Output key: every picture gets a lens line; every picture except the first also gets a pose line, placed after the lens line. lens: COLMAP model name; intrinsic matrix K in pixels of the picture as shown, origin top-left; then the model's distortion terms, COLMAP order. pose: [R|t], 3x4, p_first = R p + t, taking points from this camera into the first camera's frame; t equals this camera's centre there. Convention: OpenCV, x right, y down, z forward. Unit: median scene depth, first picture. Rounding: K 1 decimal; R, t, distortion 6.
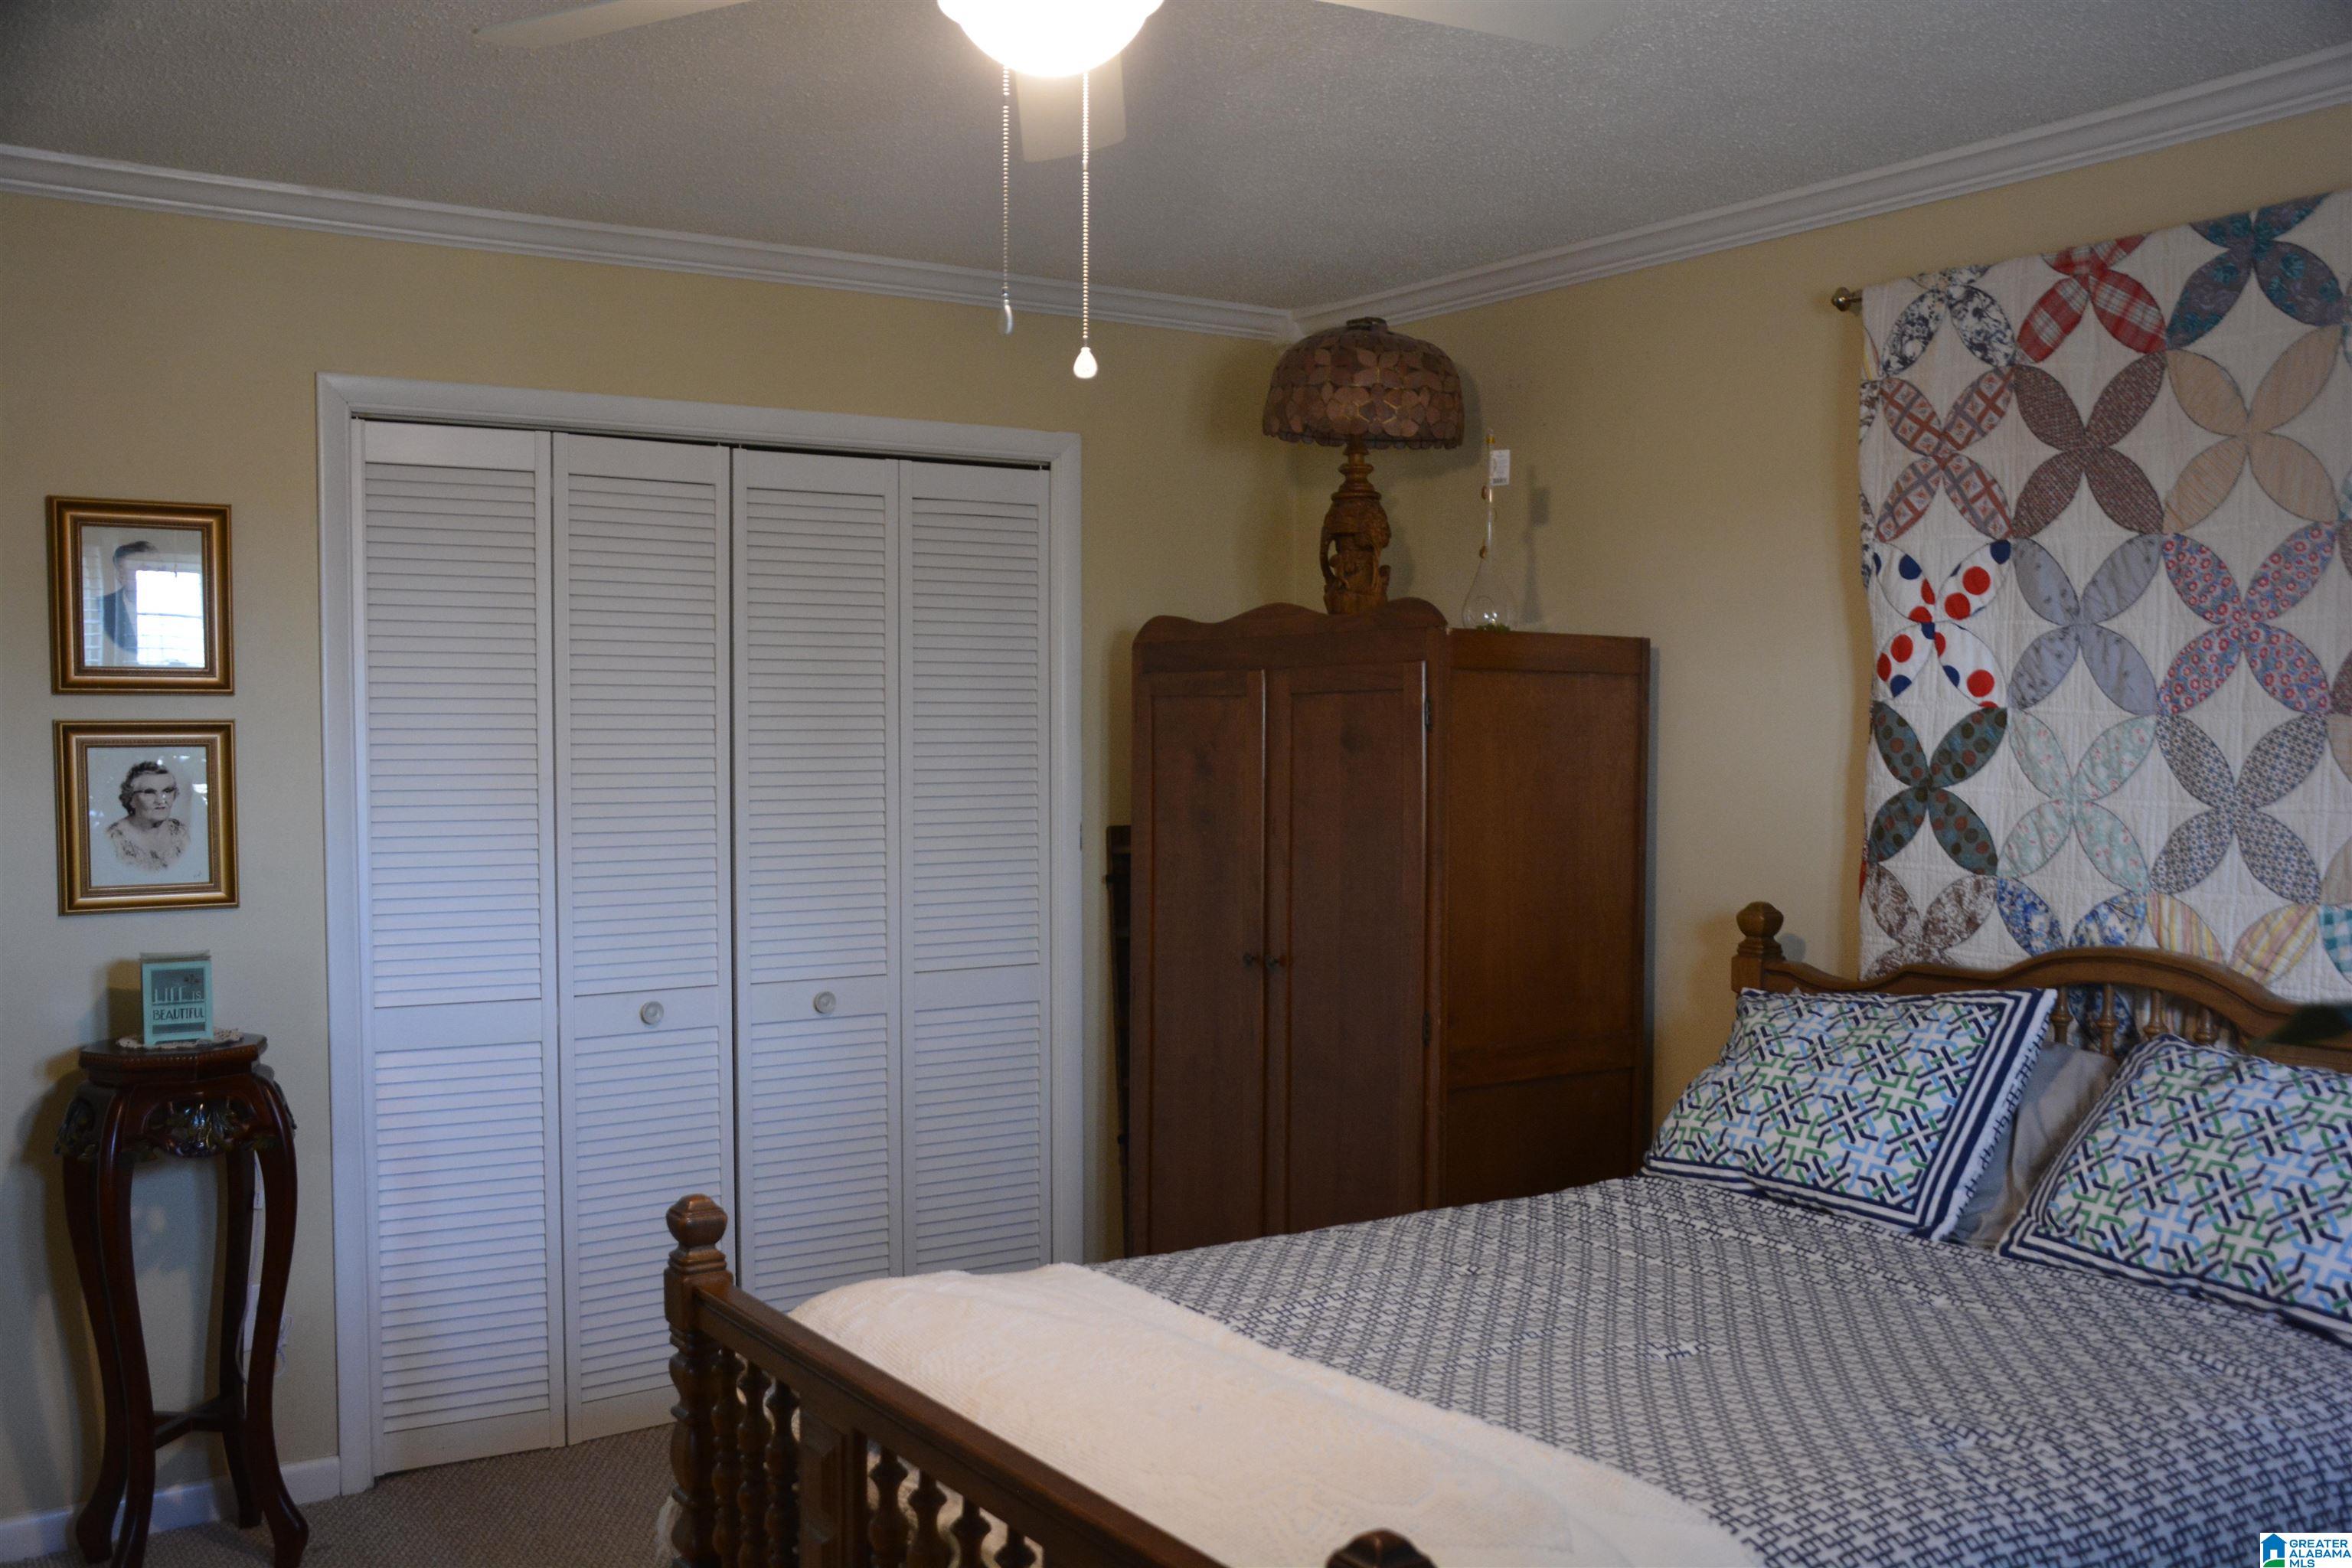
lens RADIAL K [[2177.2, 0, 1176.0], [0, 2177.2, 784.0], [0, 0, 1]] dist [-0.001001, 0.012809]
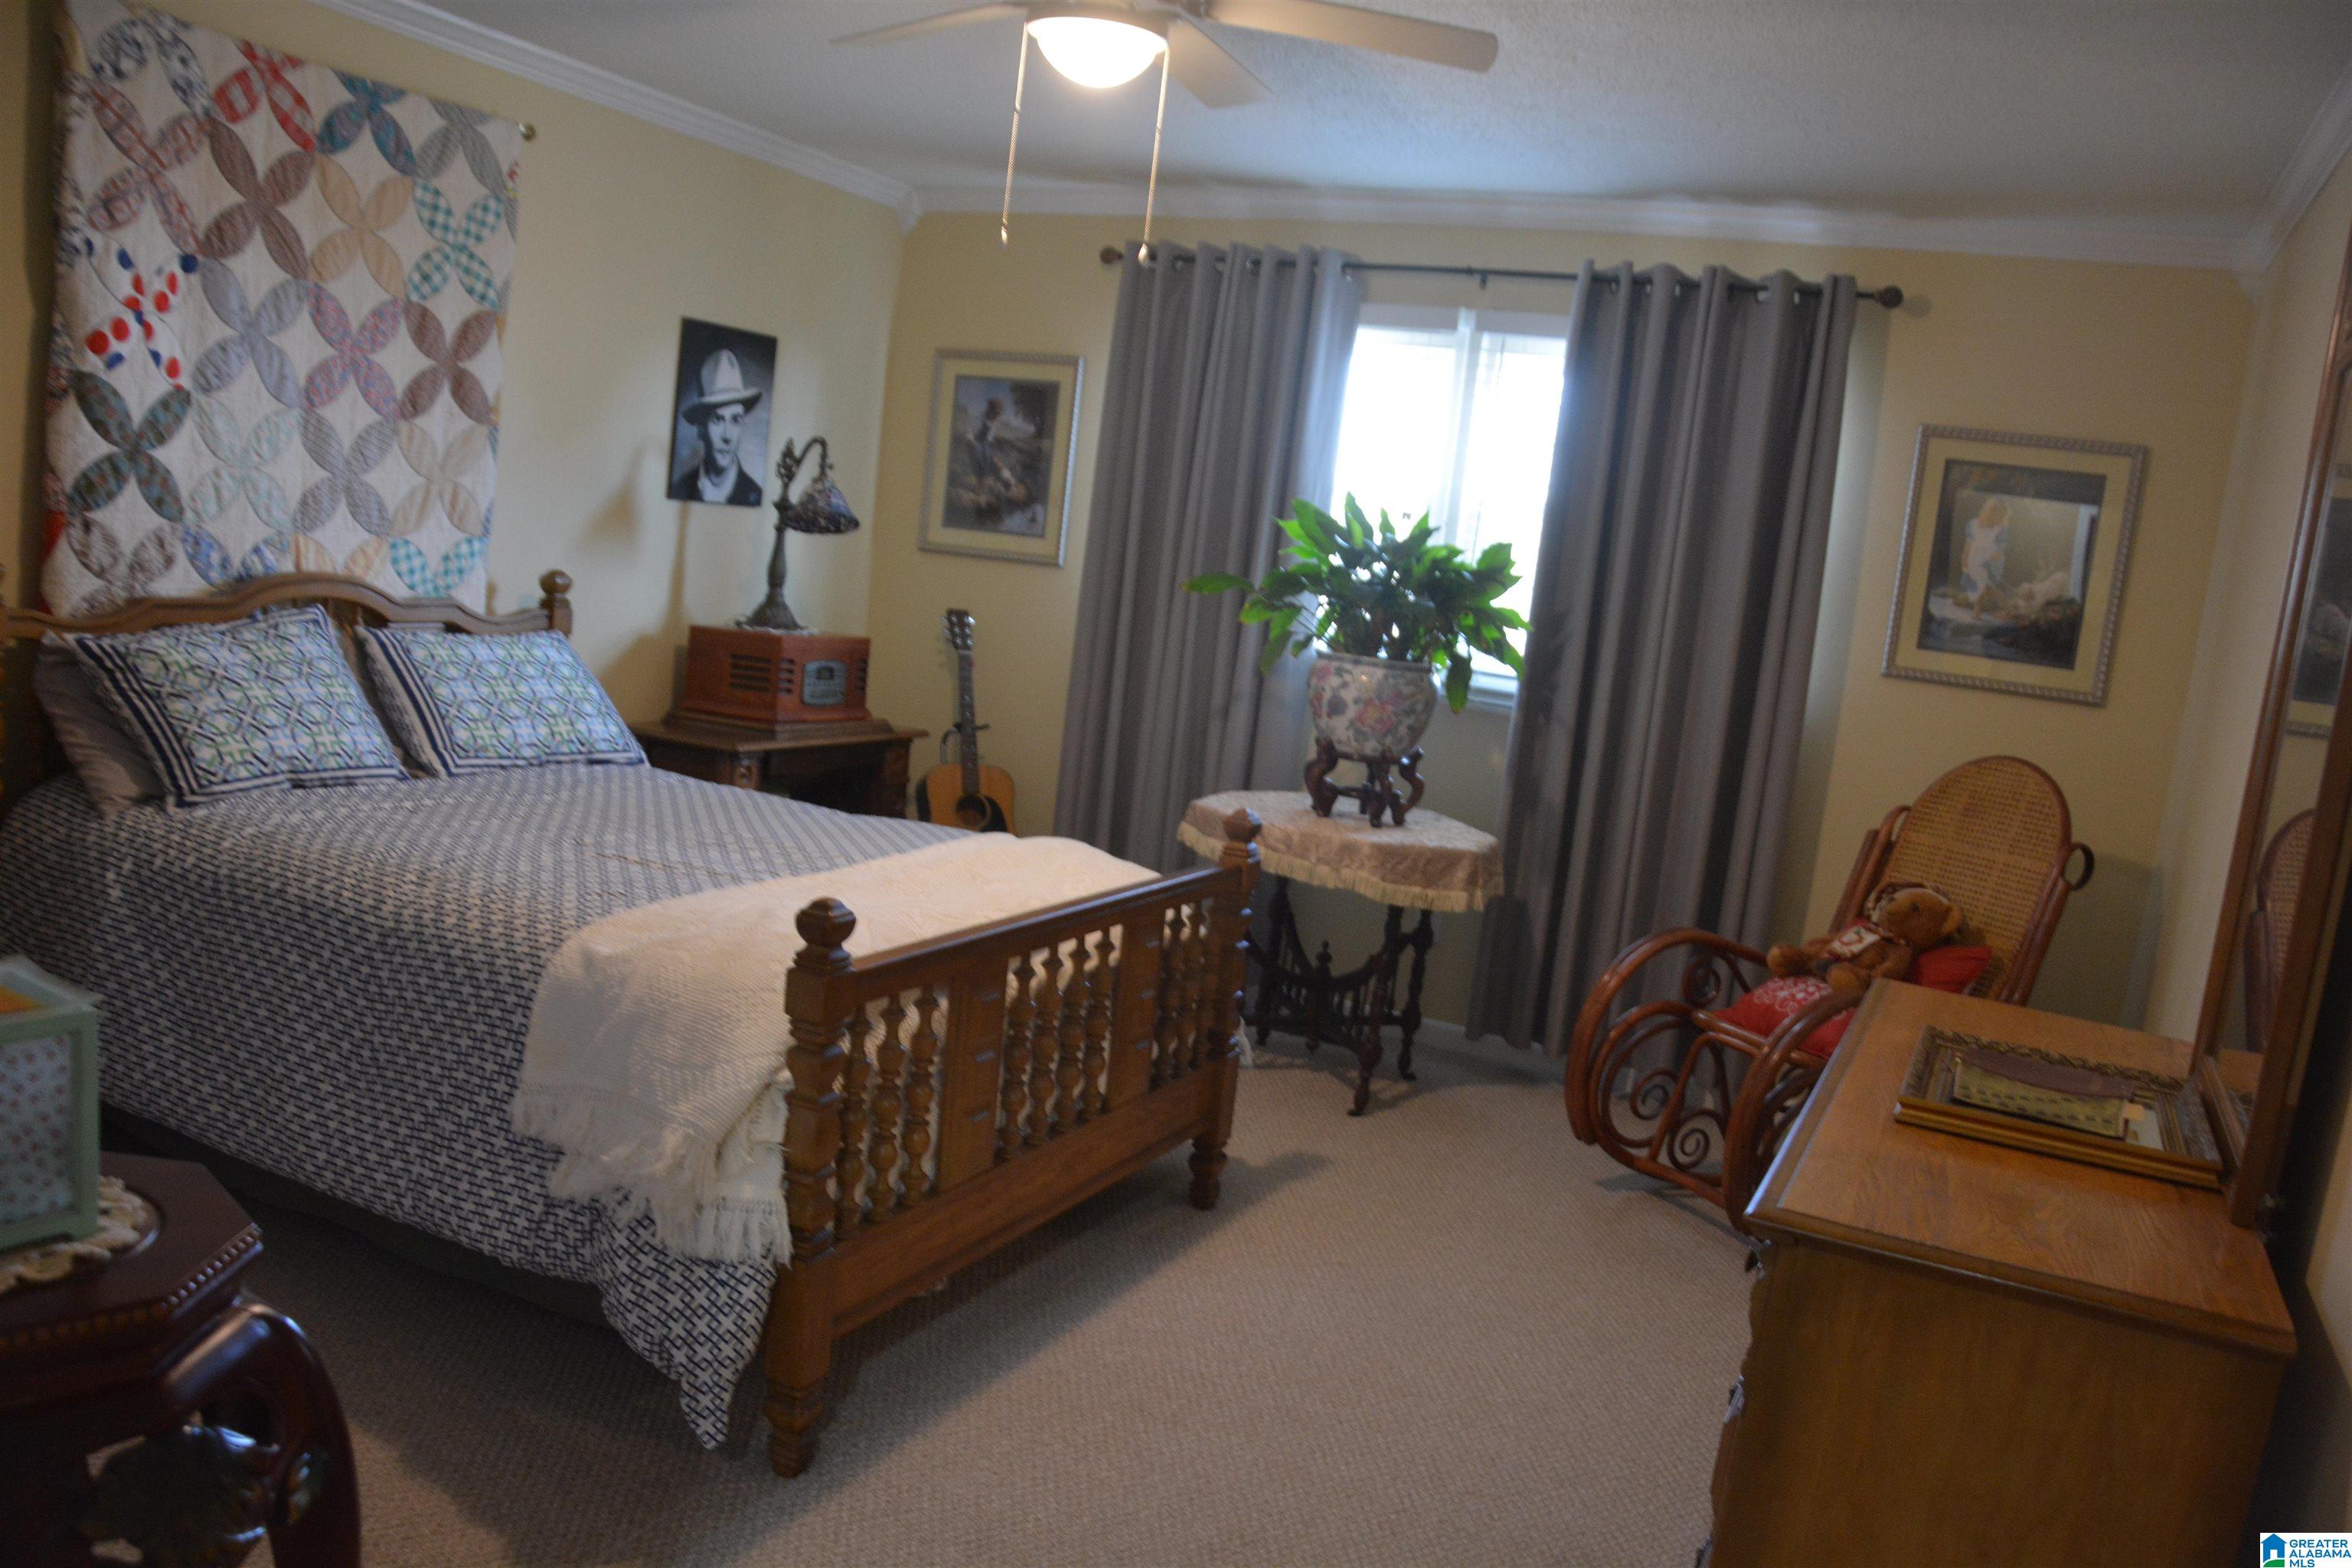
lens RADIAL K [[1824.6, 0, 1176.1], [0, 1824.6, 830.7], [0, 0, 1]] dist [-0.167440, 0.121180]
pose [[-0.498879, -0.194356, 0.844598, -0.831323], [-0.084471, 0.980795, 0.175802, -0.010165], [-0.862545, 0.016360, -0.505715, 1.042713]]
